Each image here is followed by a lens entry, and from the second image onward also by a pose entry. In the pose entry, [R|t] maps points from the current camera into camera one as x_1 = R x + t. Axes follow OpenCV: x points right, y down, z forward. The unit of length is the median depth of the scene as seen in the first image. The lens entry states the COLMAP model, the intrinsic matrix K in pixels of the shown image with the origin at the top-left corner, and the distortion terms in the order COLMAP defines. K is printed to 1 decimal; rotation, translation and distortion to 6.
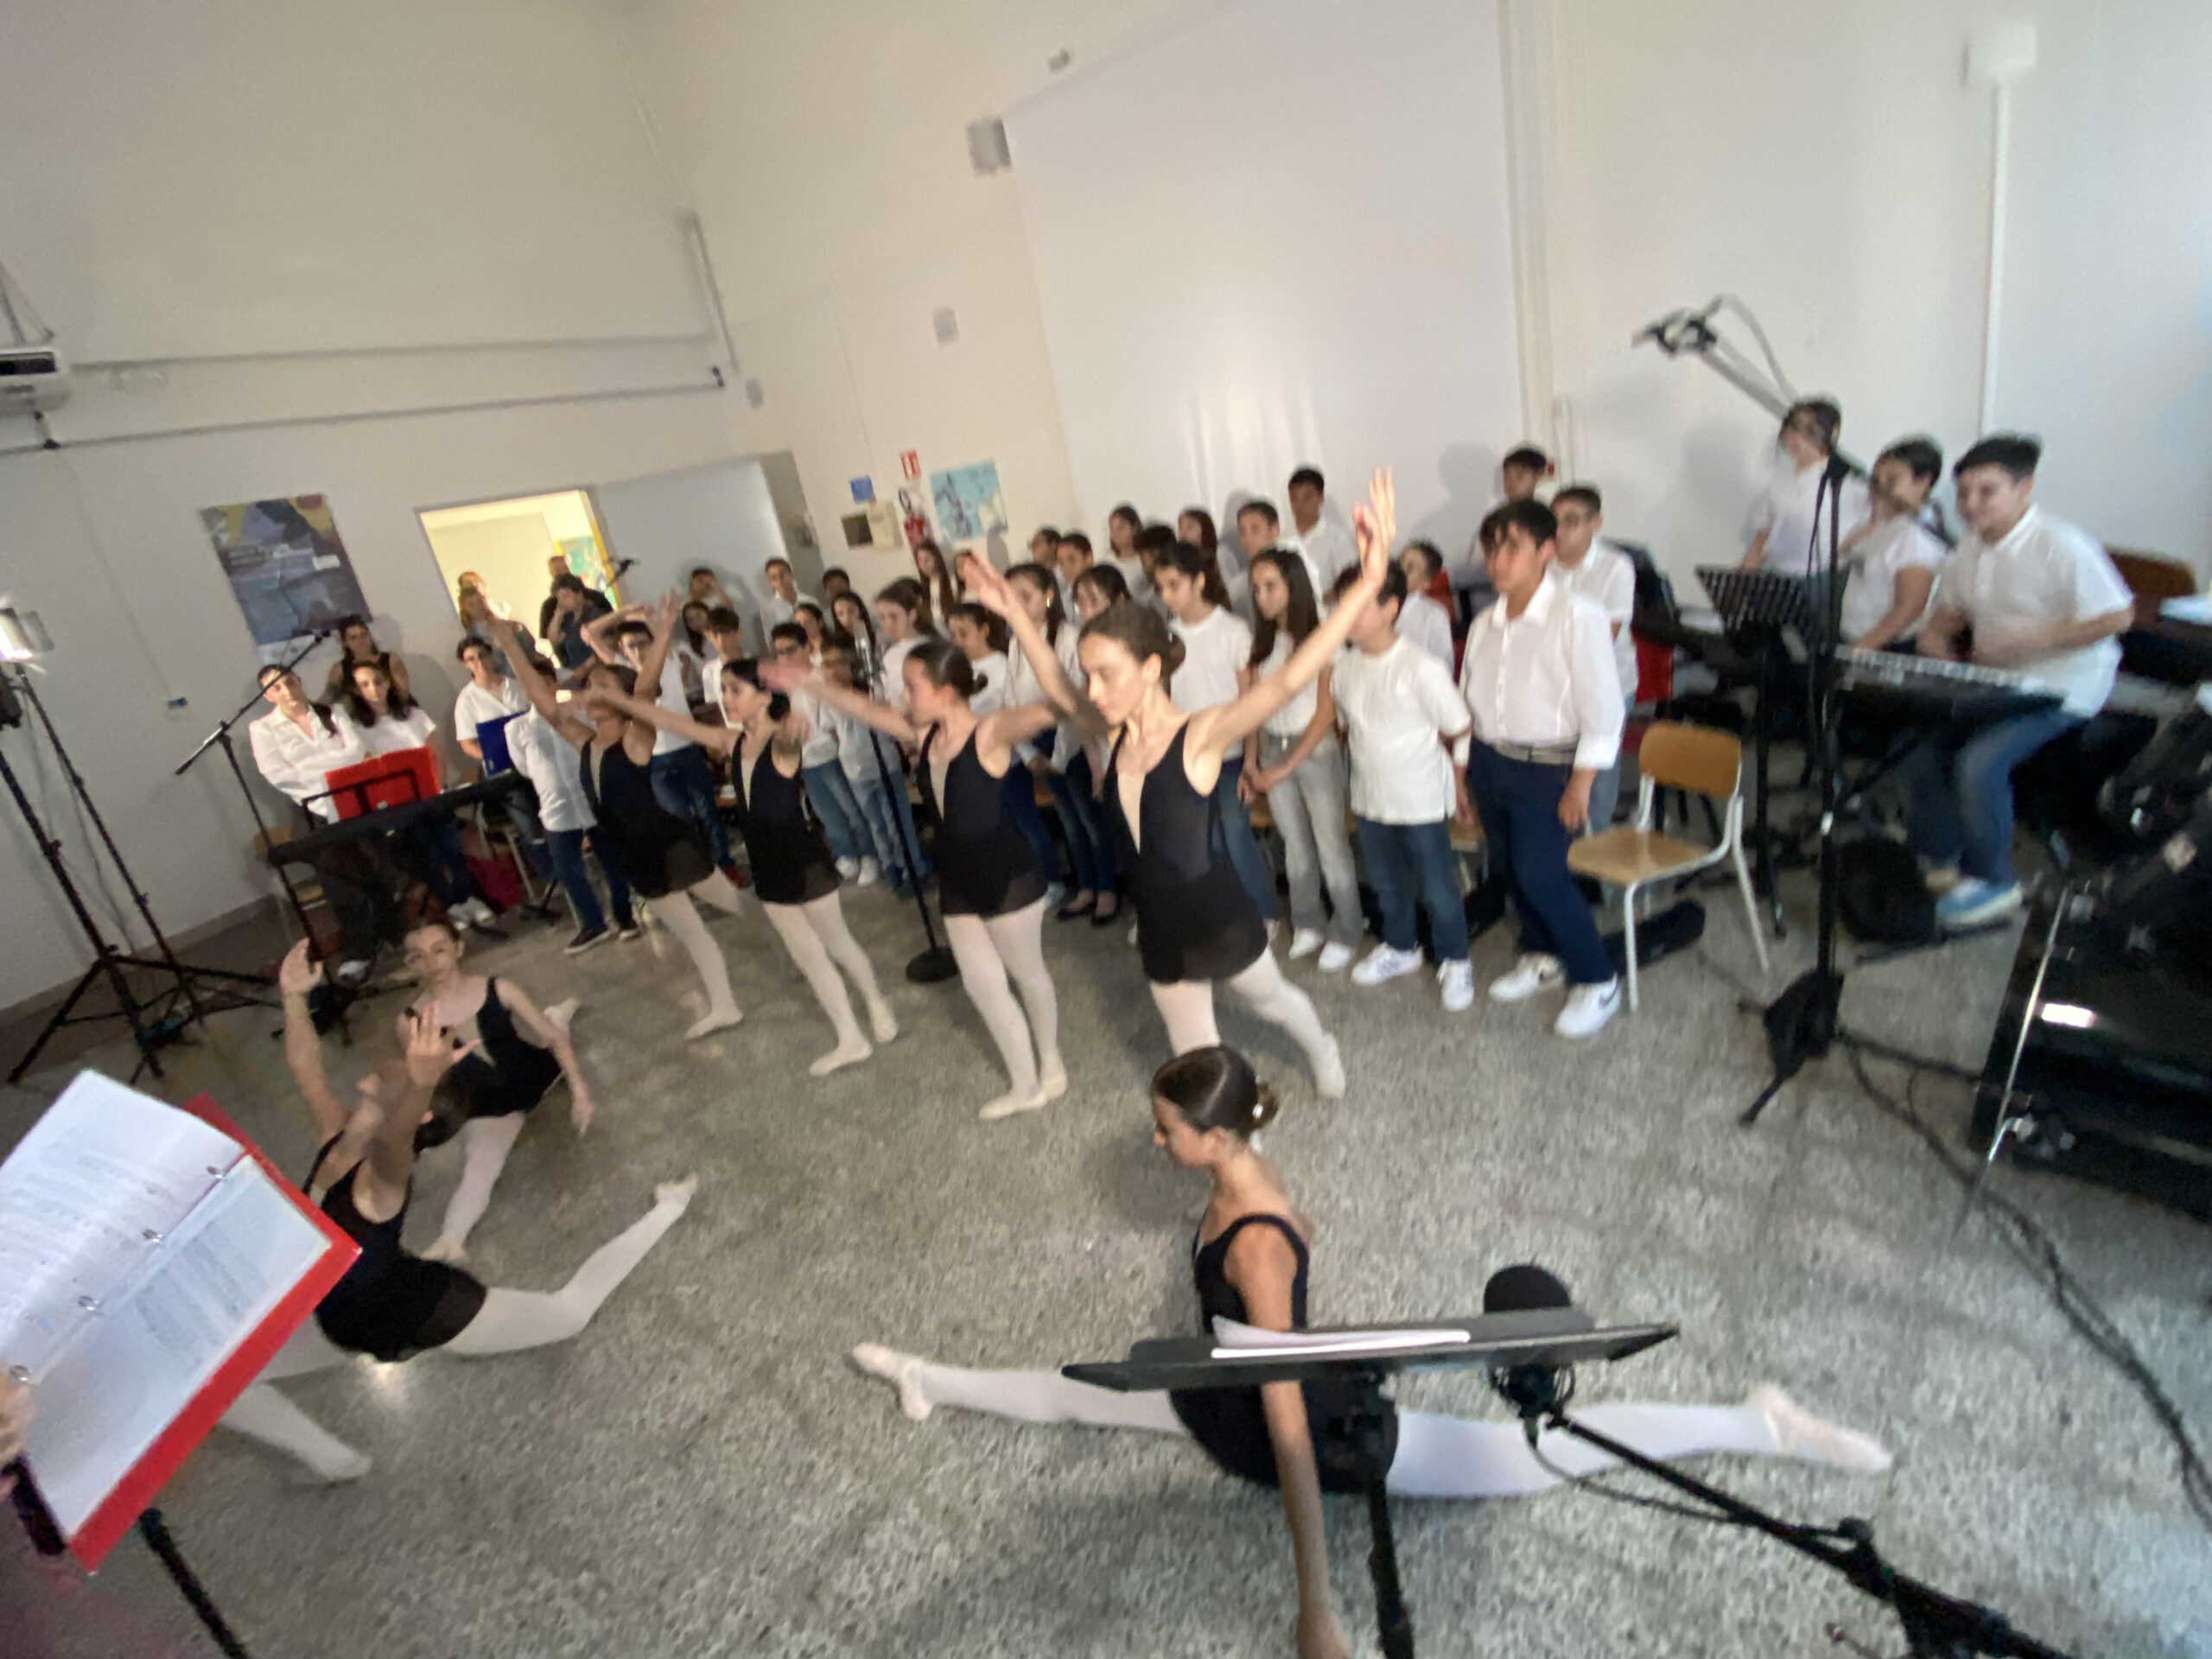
lens RADIAL K [[1058.4, 0, 1099.0], [0, 1058.4, 829.6], [0, 0, 1]] dist [0.005787, -0.012596]
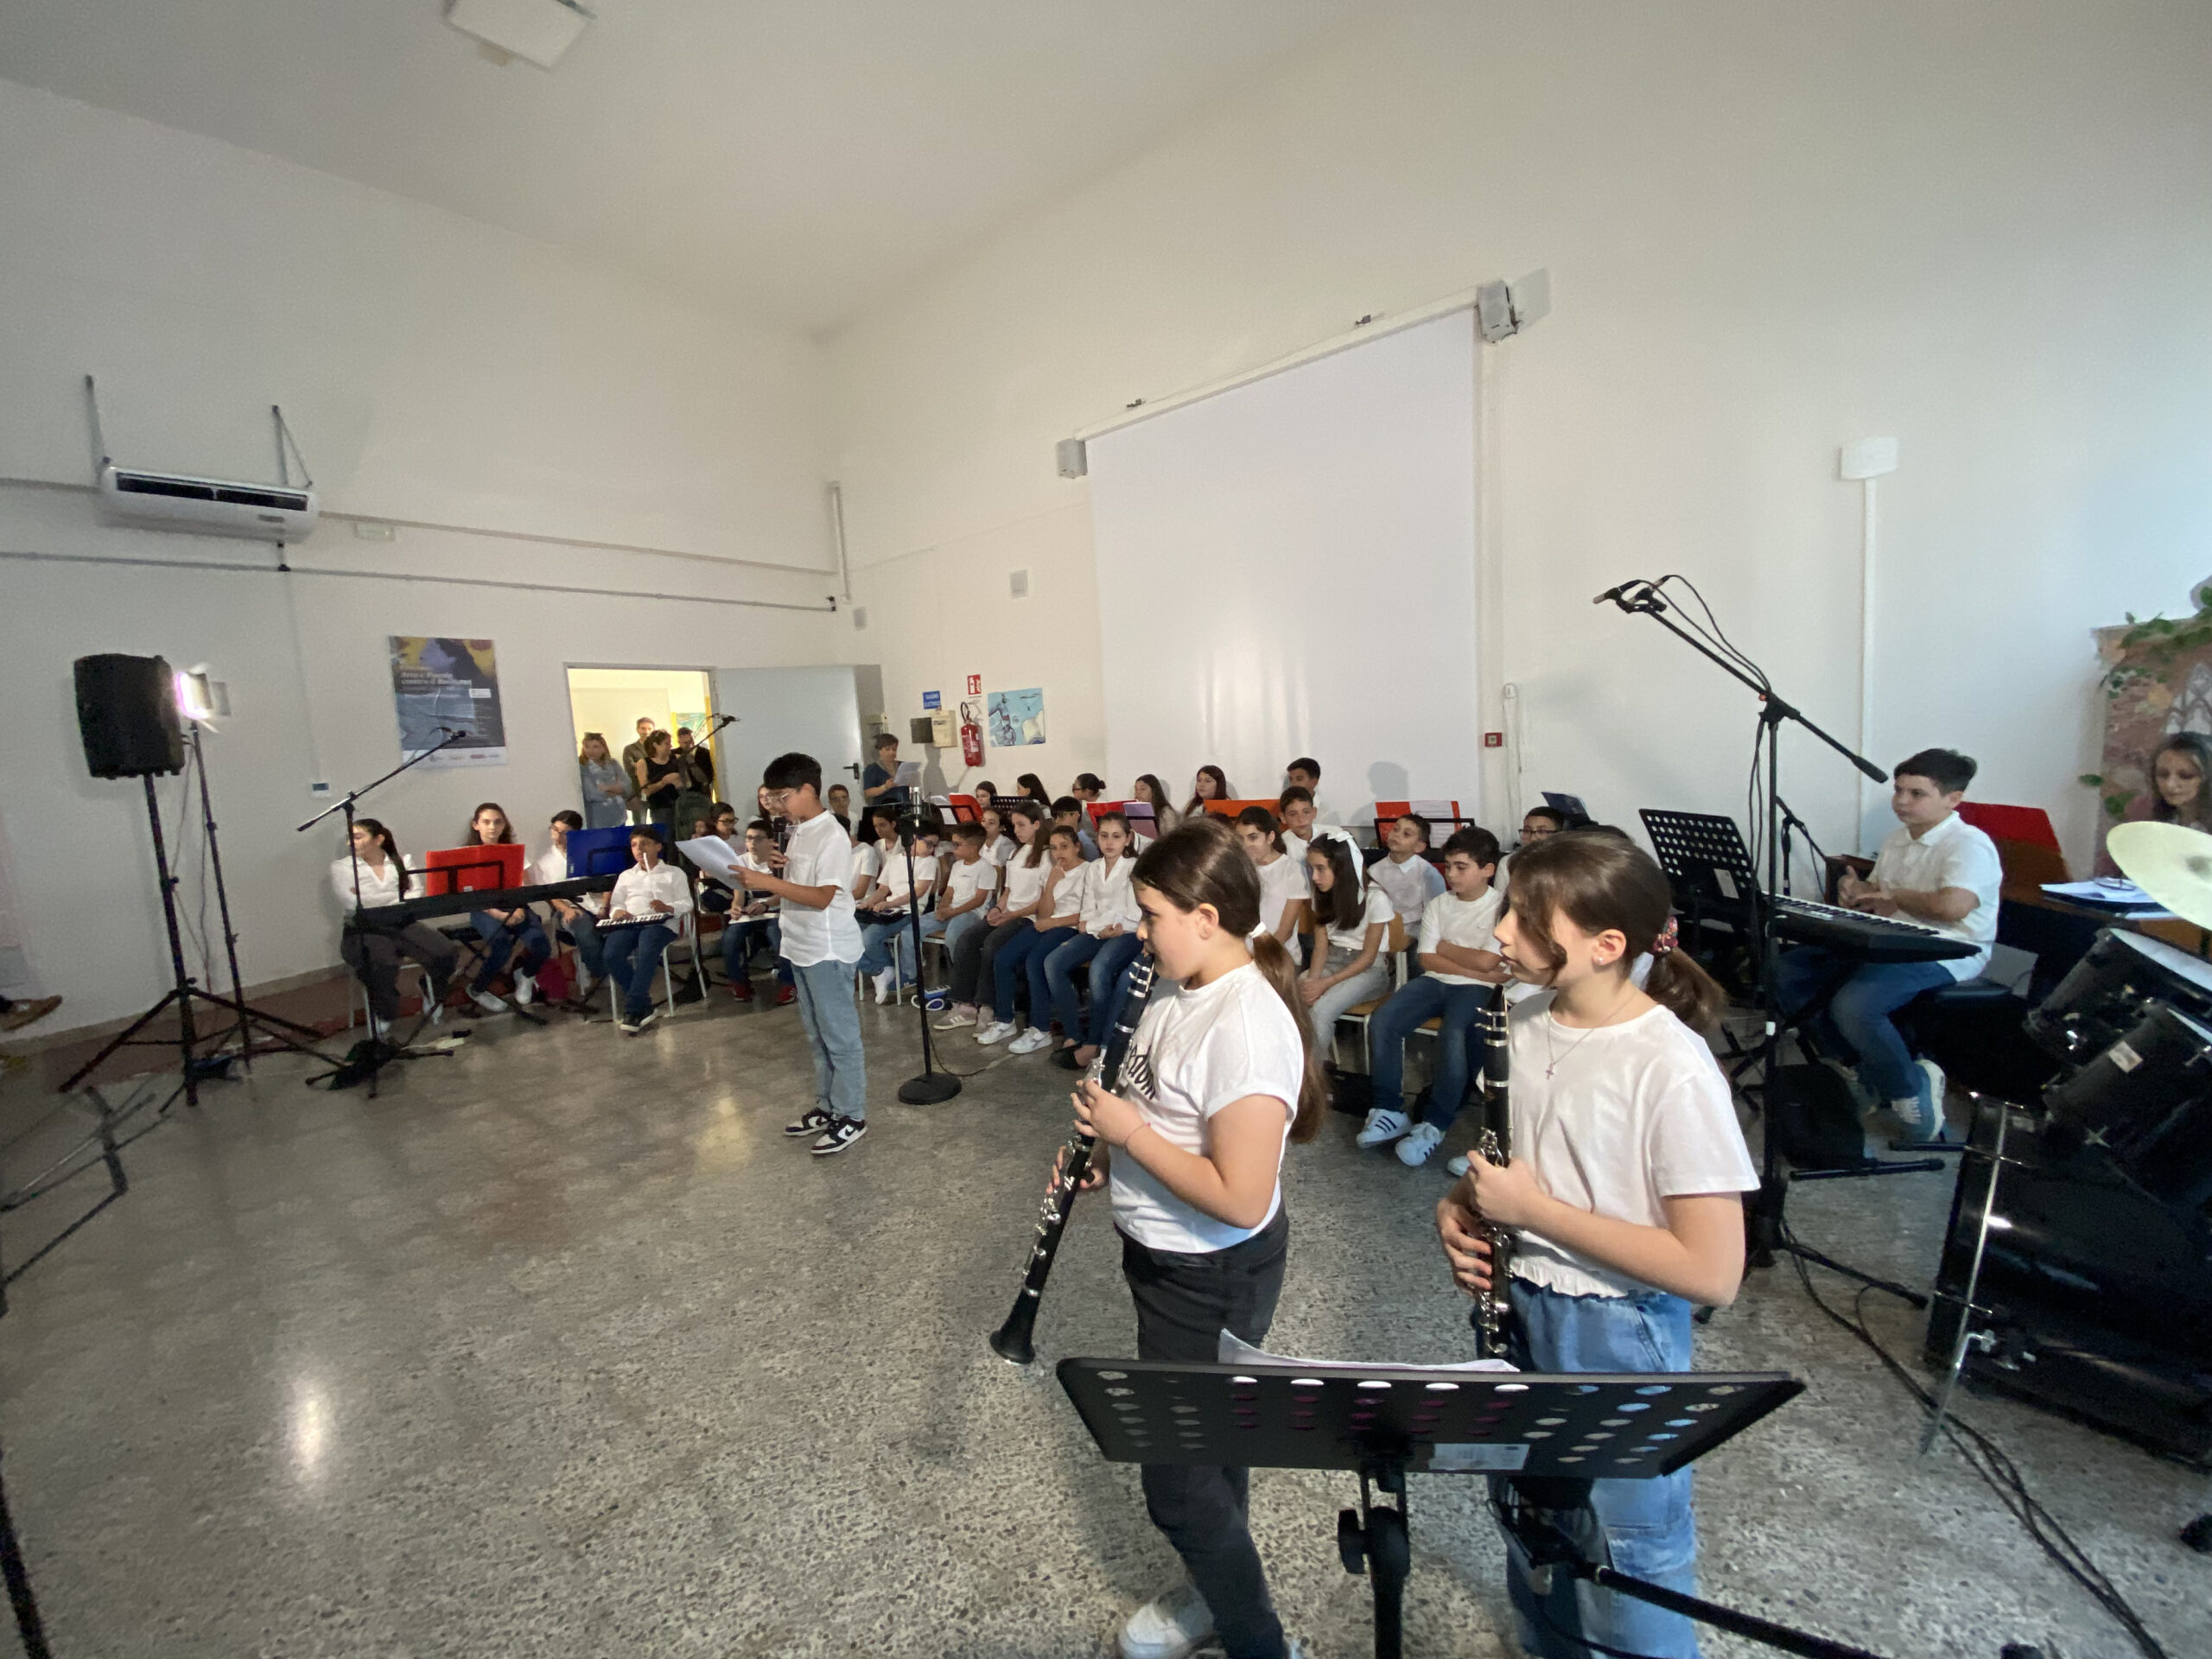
lens RADIAL K [[891.6, 0, 1099.9], [0, 891.6, 829.9], [0, 0, 1]] dist [0.003291, -0.012903]
pose [[0.991682, 0.128560, -0.006263, -0.014789], [-0.126793, 0.967357, -0.219419, 0.081236], [-0.022150, 0.218388, 0.975611, 0.079689]]
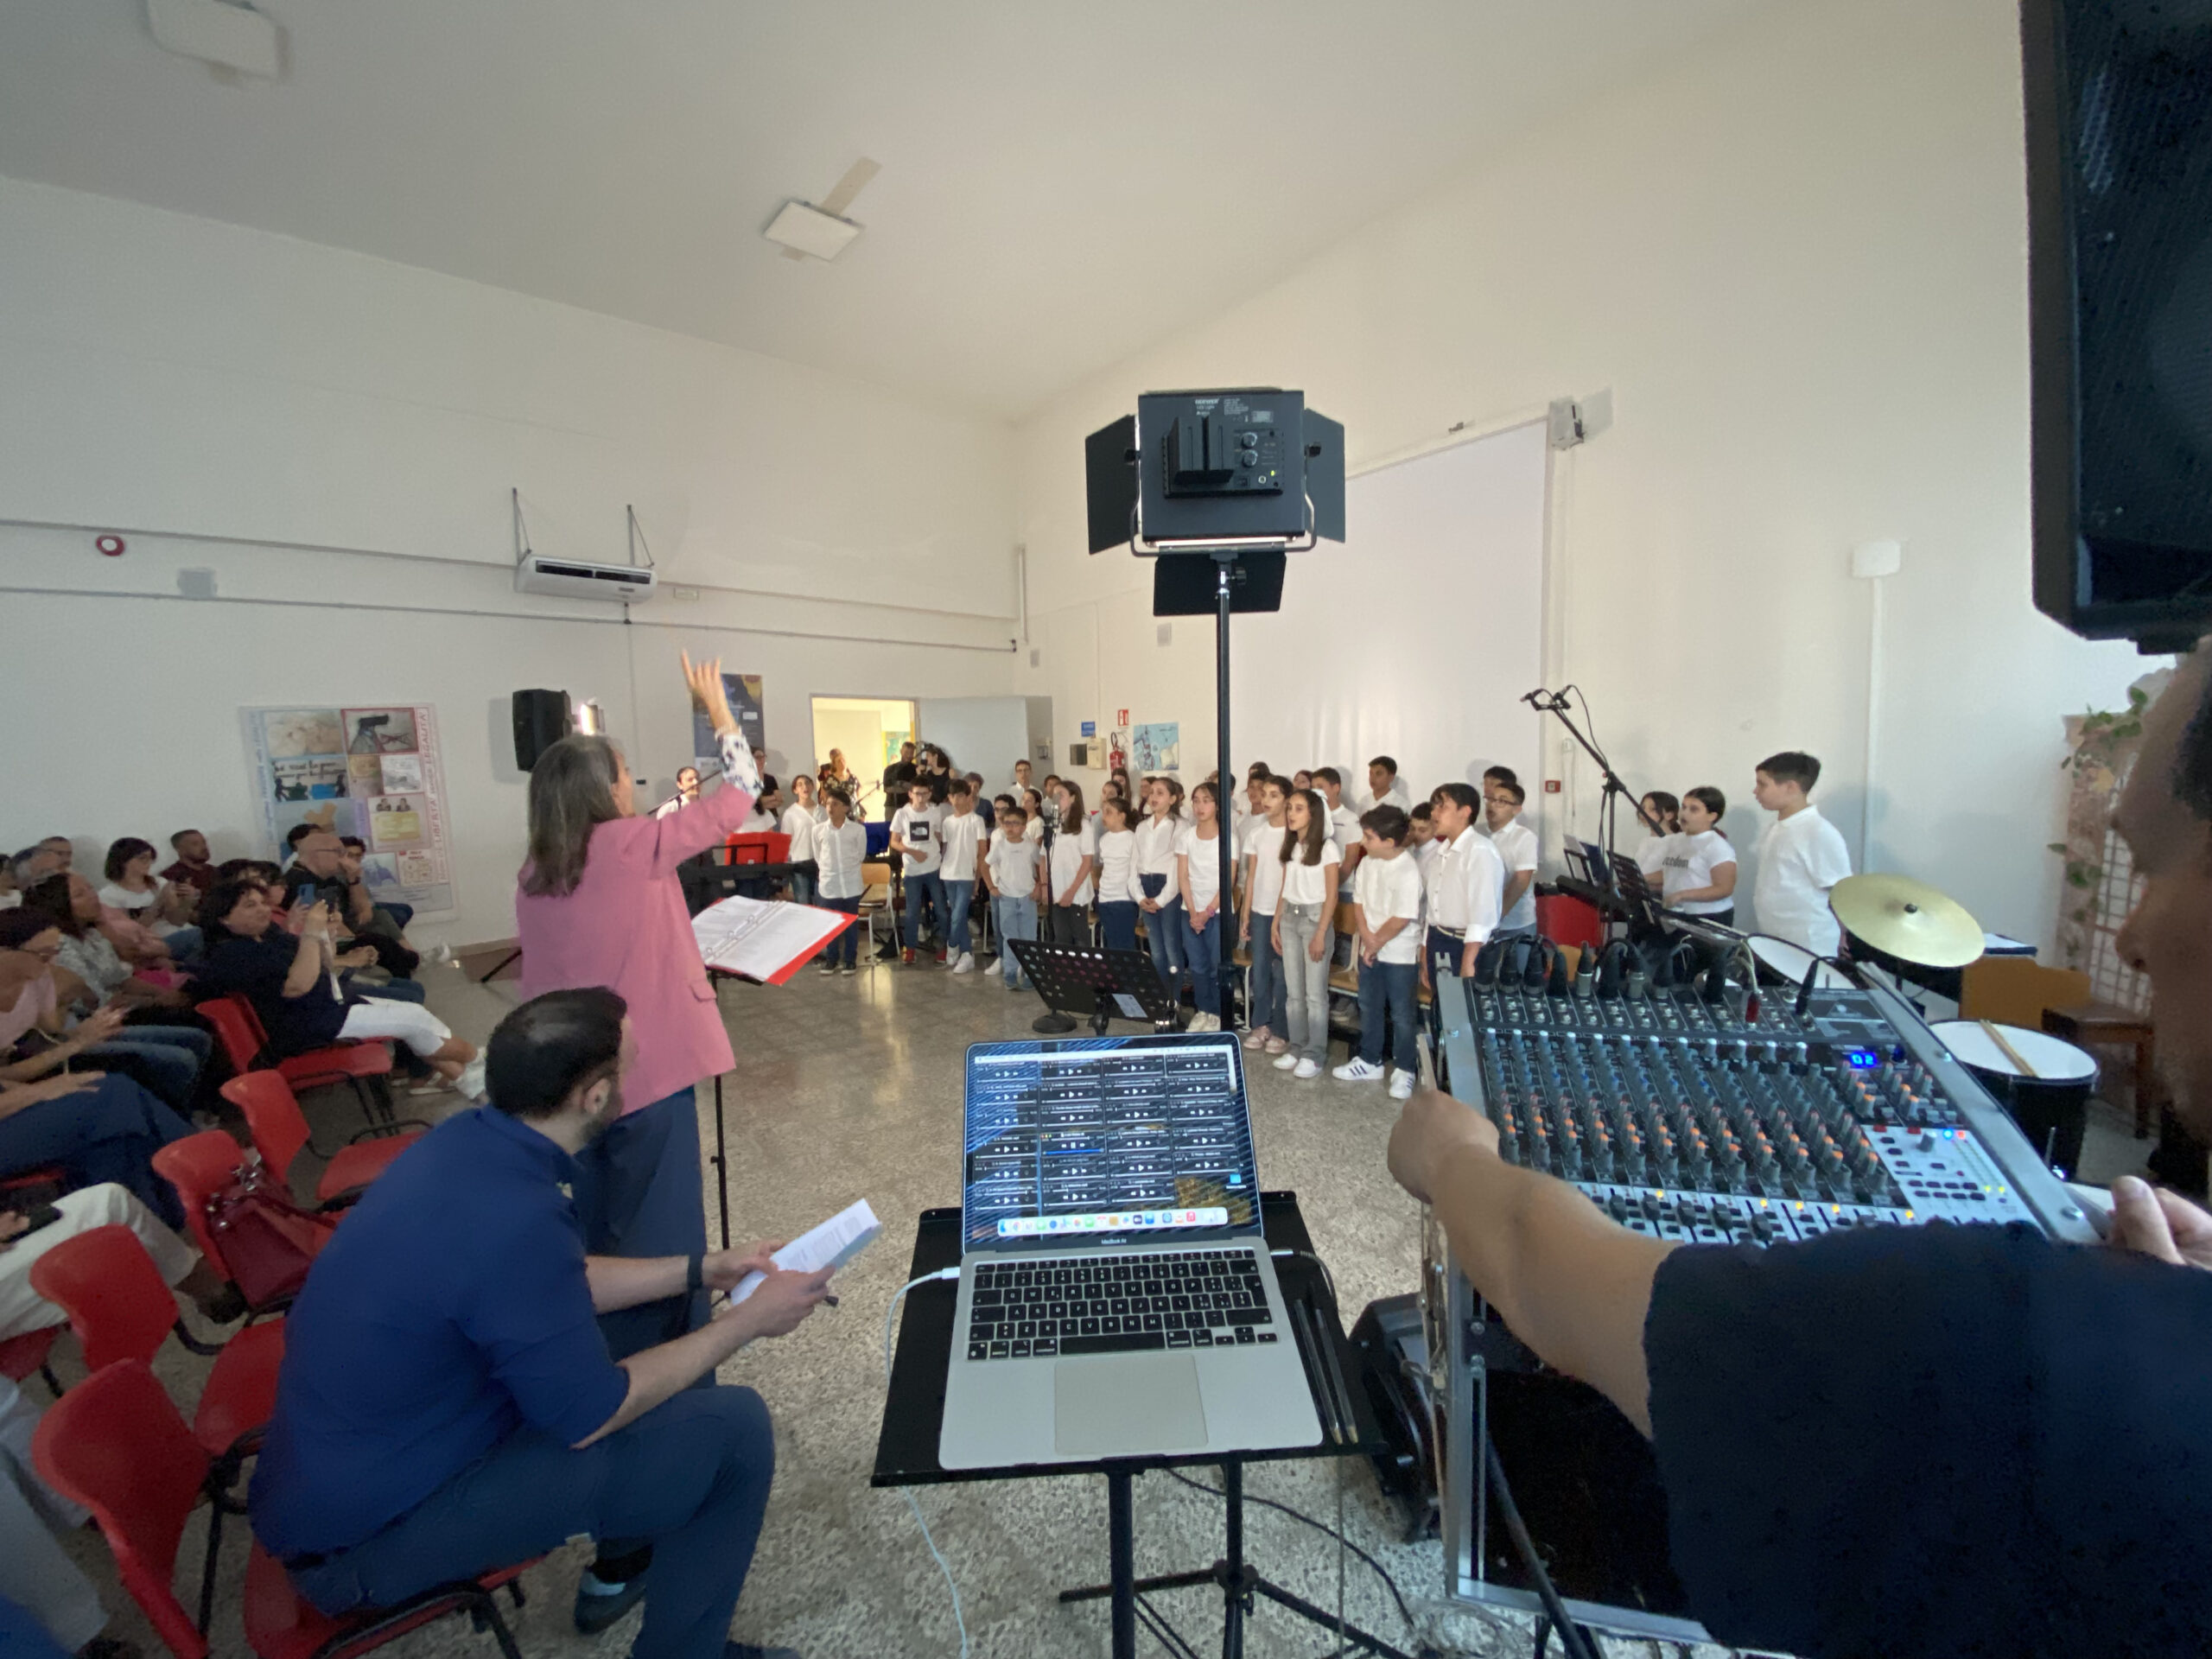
lens RADIAL K [[891.6, 0, 1102.5], [0, 891.6, 826.9], [0, 0, 1]] dist [0.003291, -0.012903]
pose [[0.964797, 0.180344, -0.191423, 0.167643], [-0.219308, 0.953422, -0.207099, 0.175383], [0.145158, 0.241790, 0.959410, -0.423790]]
